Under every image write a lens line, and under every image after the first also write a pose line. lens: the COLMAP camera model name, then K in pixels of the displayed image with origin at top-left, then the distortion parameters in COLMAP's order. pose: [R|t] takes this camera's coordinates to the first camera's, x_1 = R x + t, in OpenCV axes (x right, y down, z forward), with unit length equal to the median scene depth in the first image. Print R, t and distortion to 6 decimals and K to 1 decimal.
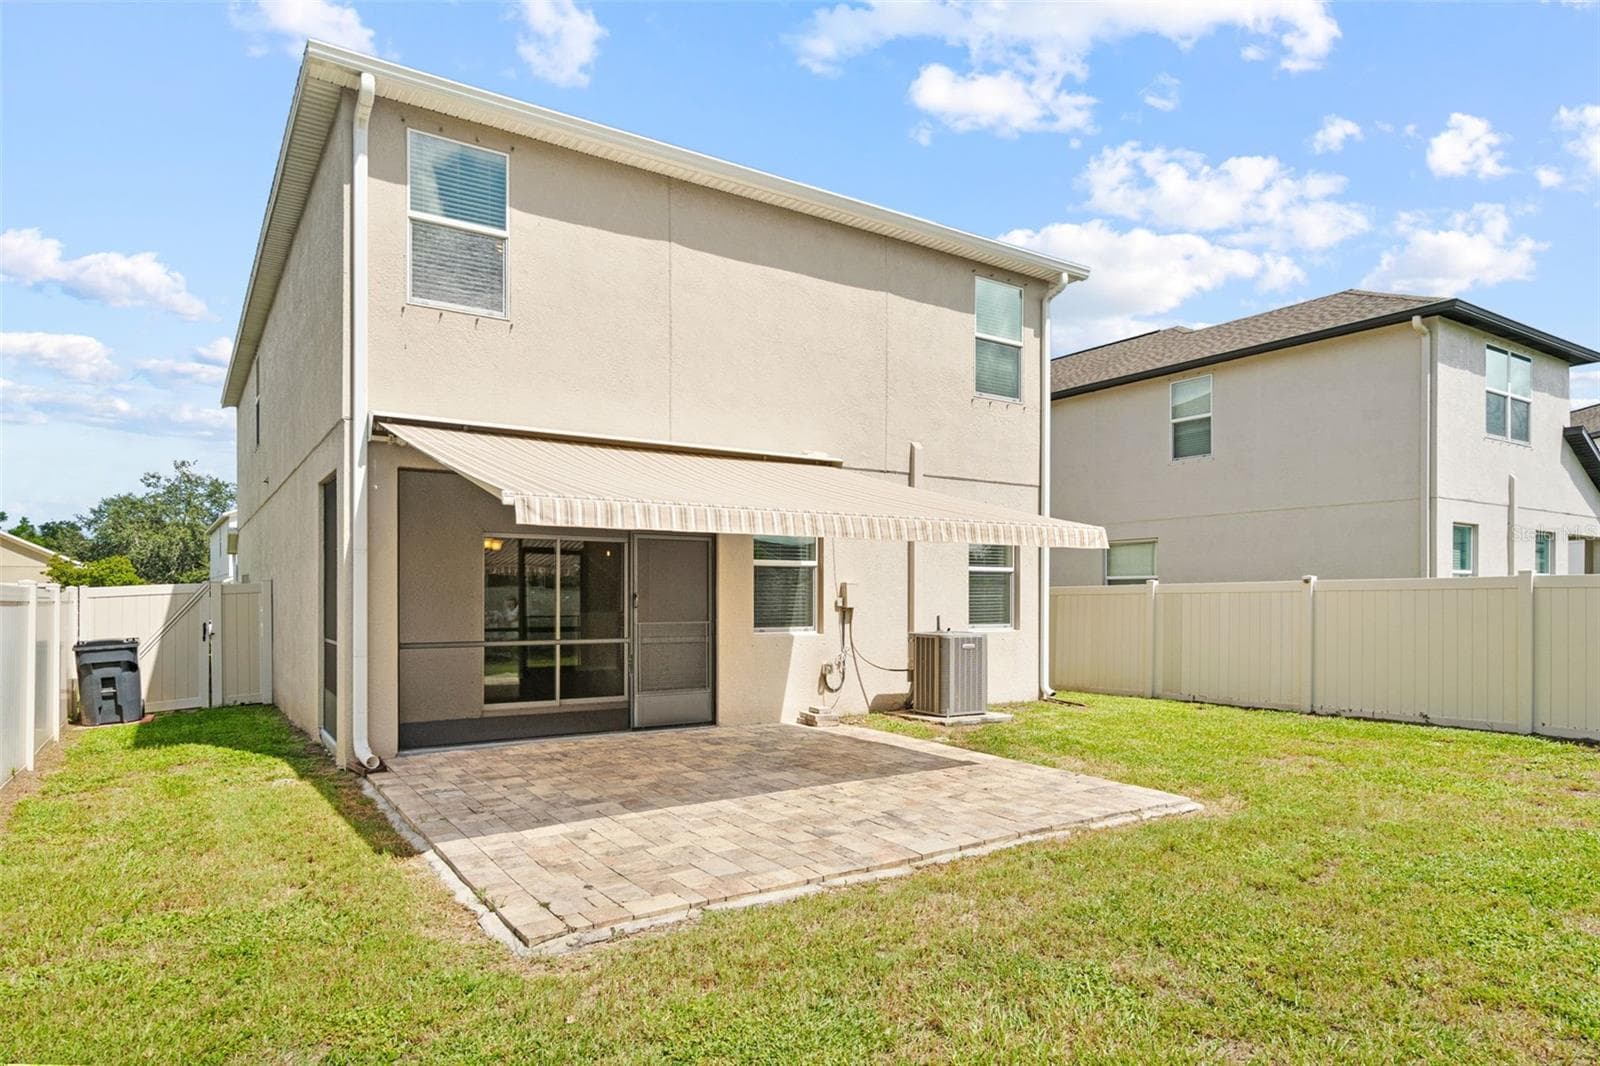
lens RADIAL K [[961.7, 0, 839.5], [0, 961.7, 601.4], [0, 0, 1]] dist [0.001642, 0.001090]
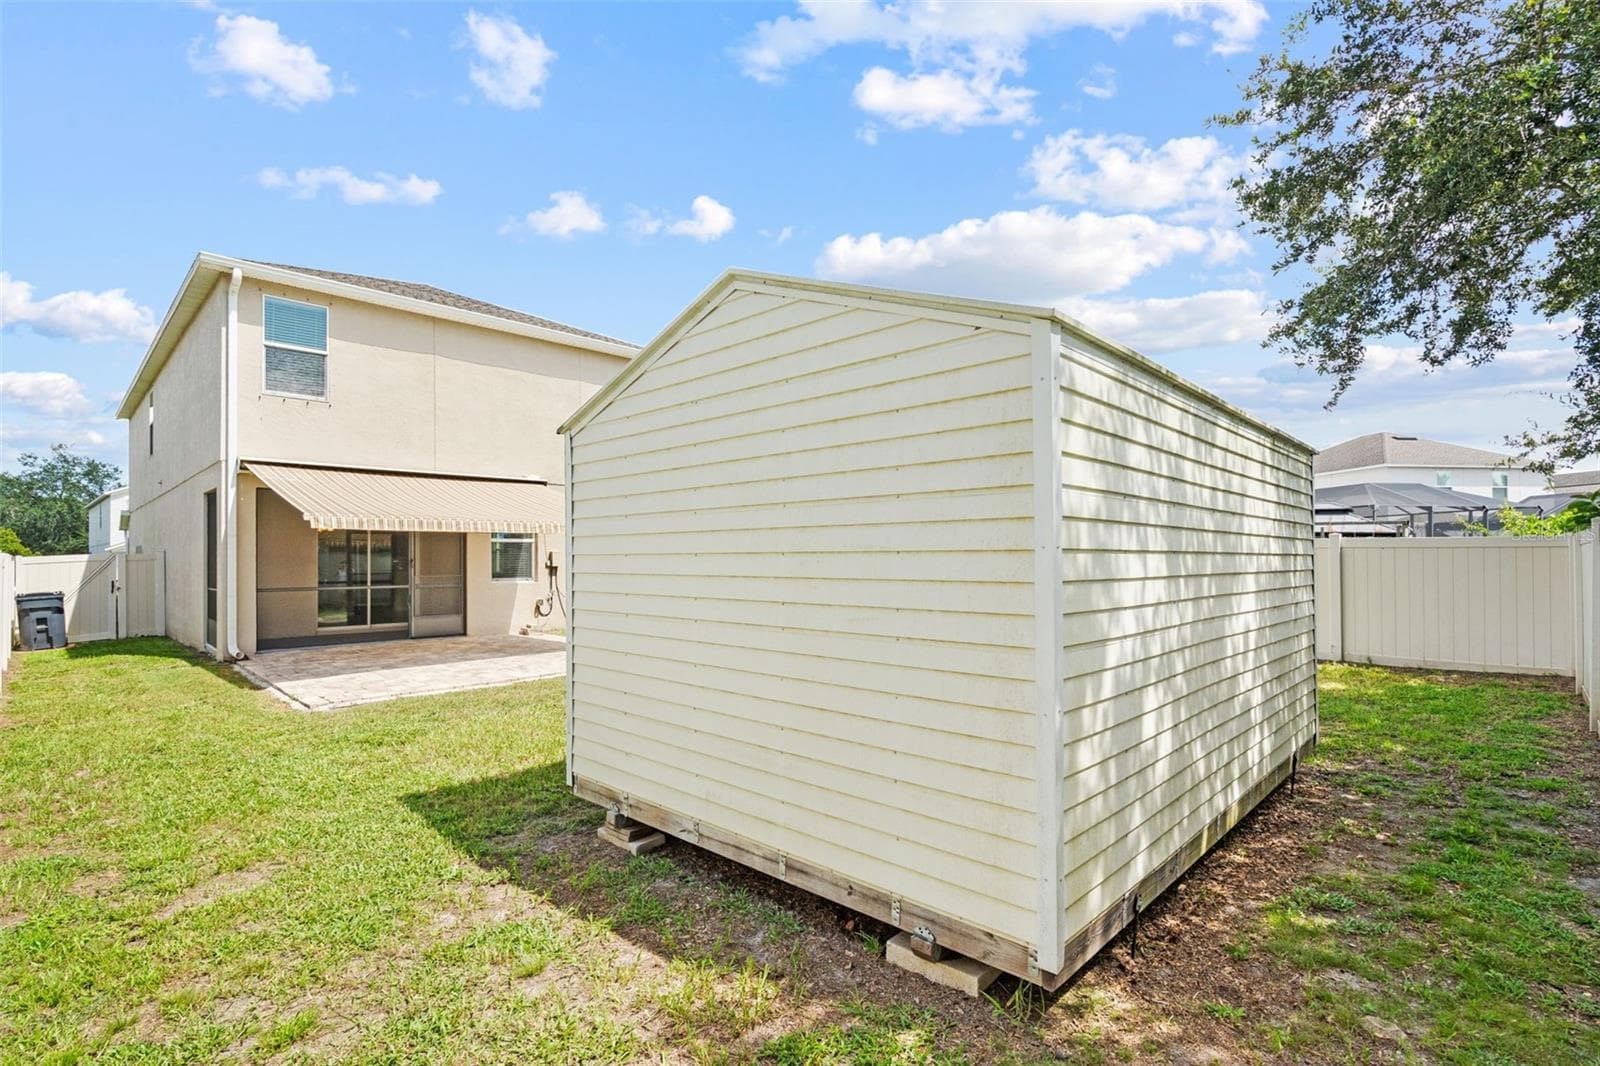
lens RADIAL K [[748.4, 0, 803.1], [0, 748.4, 553.5], [0, 0, 1]] dist [-0.001441, -0.000602]
pose [[0.982312, -0.005285, 0.187179, 0.199815], [0.007412, 0.999916, -0.010664, 0.001140], [-0.187107, 0.011863, 0.982268, -0.395626]]
